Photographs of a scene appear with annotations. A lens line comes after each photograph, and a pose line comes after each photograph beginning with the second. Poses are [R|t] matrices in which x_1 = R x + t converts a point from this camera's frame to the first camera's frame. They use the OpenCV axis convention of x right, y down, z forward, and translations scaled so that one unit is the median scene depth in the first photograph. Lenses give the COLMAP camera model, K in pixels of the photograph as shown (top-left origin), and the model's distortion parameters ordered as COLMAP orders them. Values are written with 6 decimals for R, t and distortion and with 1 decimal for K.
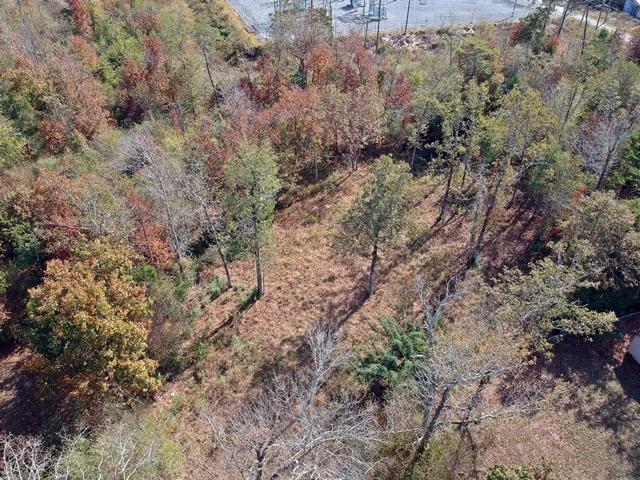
lens RADIAL K [[462.9, 0, 320.0], [0, 462.9, 240.0], [0, 0, 1]] dist [0.099759, -0.165501]
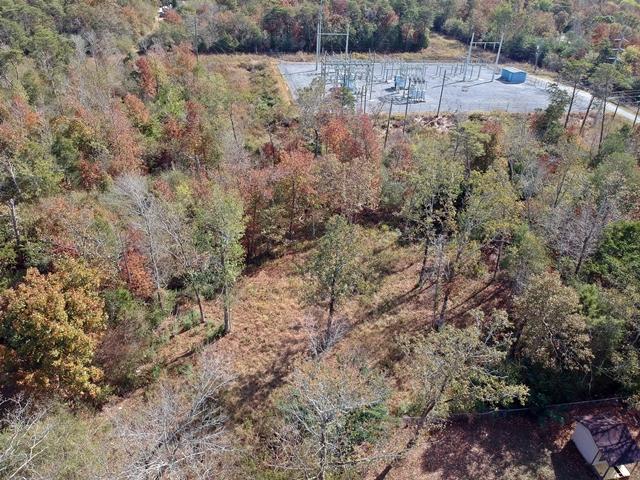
lens RADIAL K [[468.0, 0, 324.0], [0, 468.0, 242.6], [0, 0, 1]] dist [0.102738, -0.174062]
pose [[0.985501, 0.109153, -0.129896, 0.207937], [-0.126296, 0.983168, -0.132022, 0.028350], [0.113299, 0.146513, 0.982699, -0.072470]]
